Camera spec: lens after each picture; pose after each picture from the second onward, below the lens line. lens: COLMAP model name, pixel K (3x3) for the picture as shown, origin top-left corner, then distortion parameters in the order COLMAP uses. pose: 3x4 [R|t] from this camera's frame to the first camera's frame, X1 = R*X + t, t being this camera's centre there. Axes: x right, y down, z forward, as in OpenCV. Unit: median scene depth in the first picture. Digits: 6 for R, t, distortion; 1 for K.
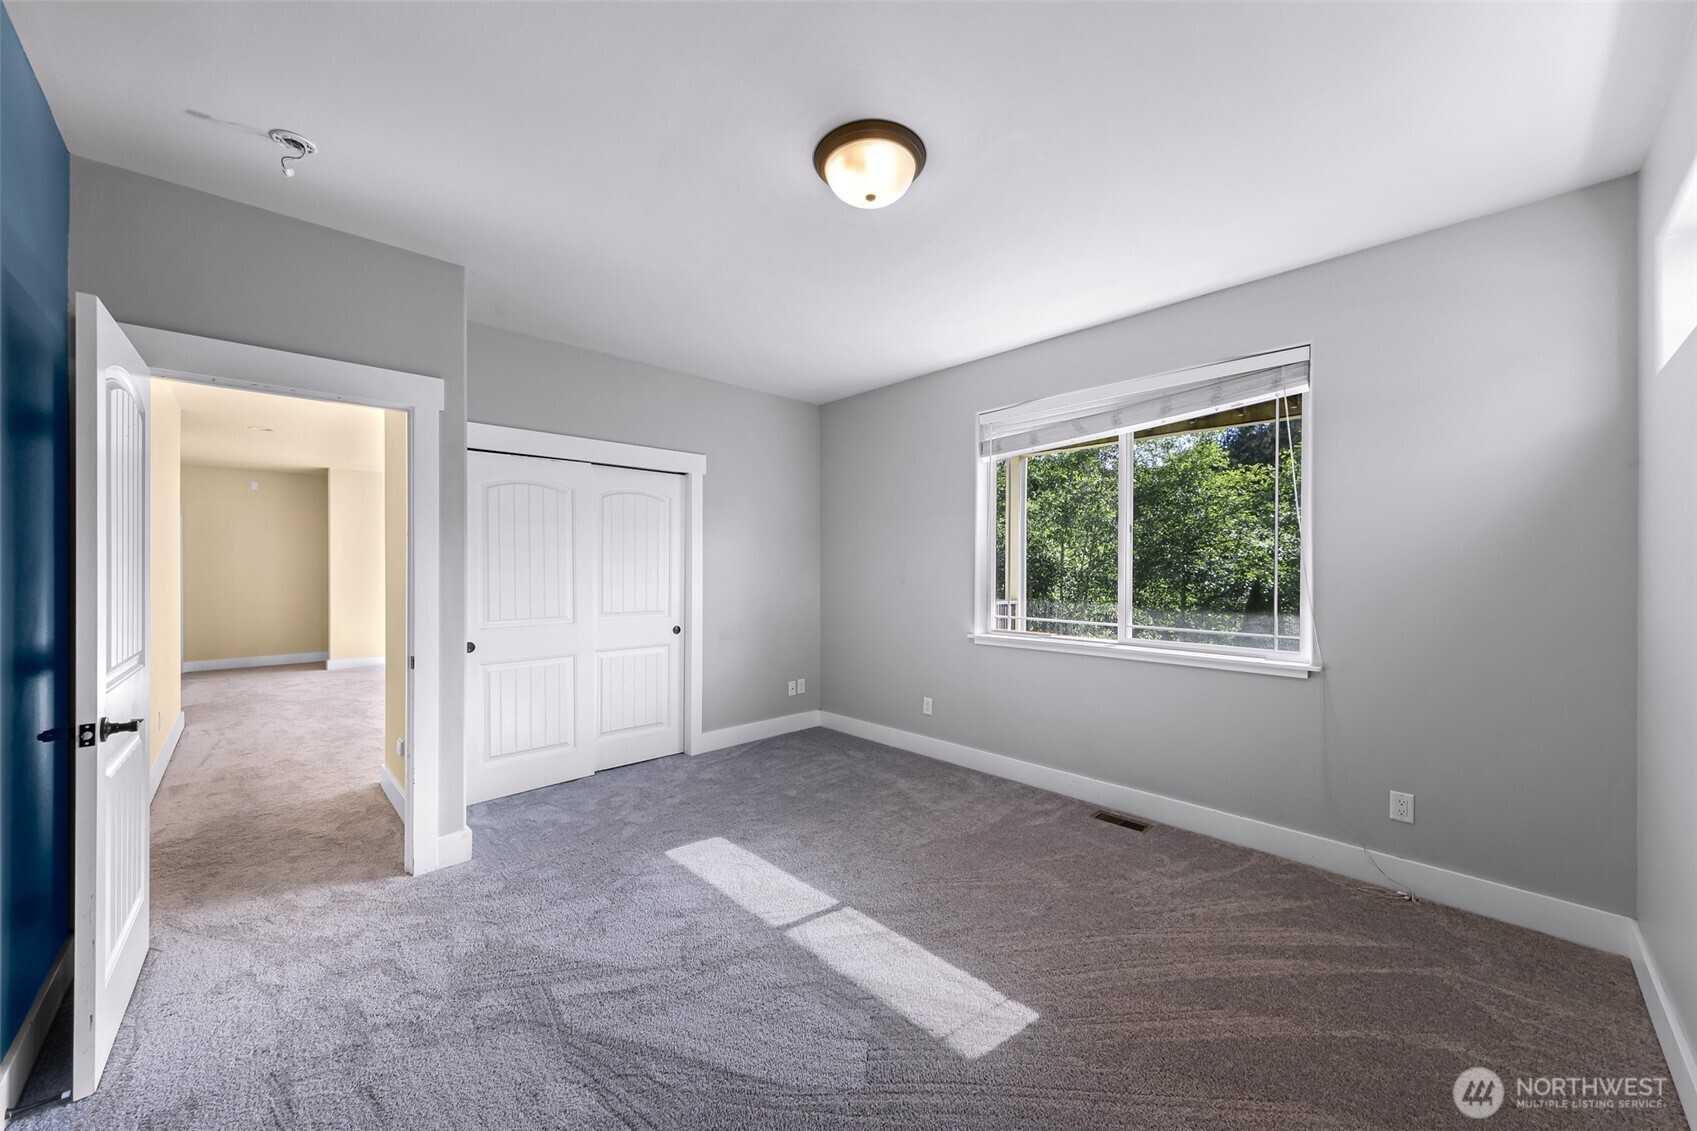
lens RADIAL K [[614.1, 0, 848.5], [0, 614.1, 570.0], [0, 0, 1]] dist [0.016084, 0.000001]
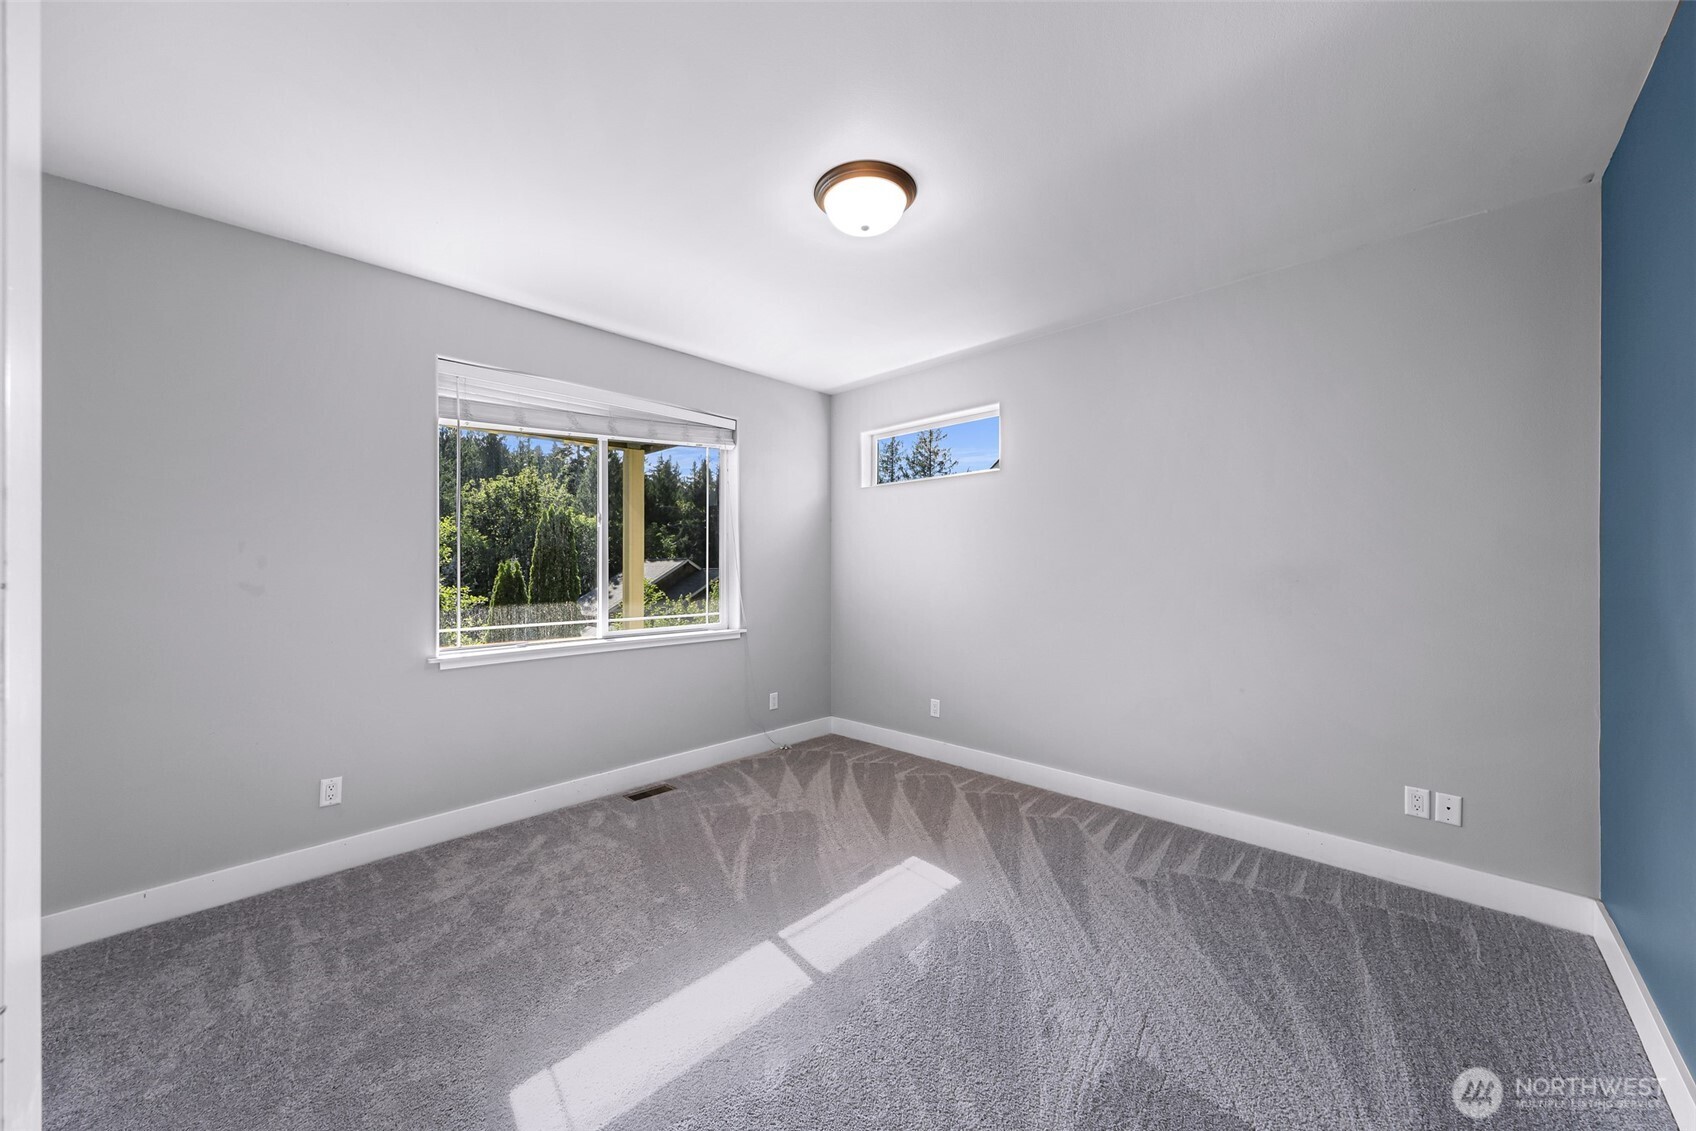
lens RADIAL K [[613.7, 0, 847.5], [0, 613.7, 562.9], [0, 0, 1]] dist [0.016084, 0.000001]
pose [[-0.031067, -0.000776, 0.999517, -0.702806], [-0.000341, 1.000000, 0.000766, -0.011588], [-0.999517, -0.000317, -0.031067, 0.691667]]
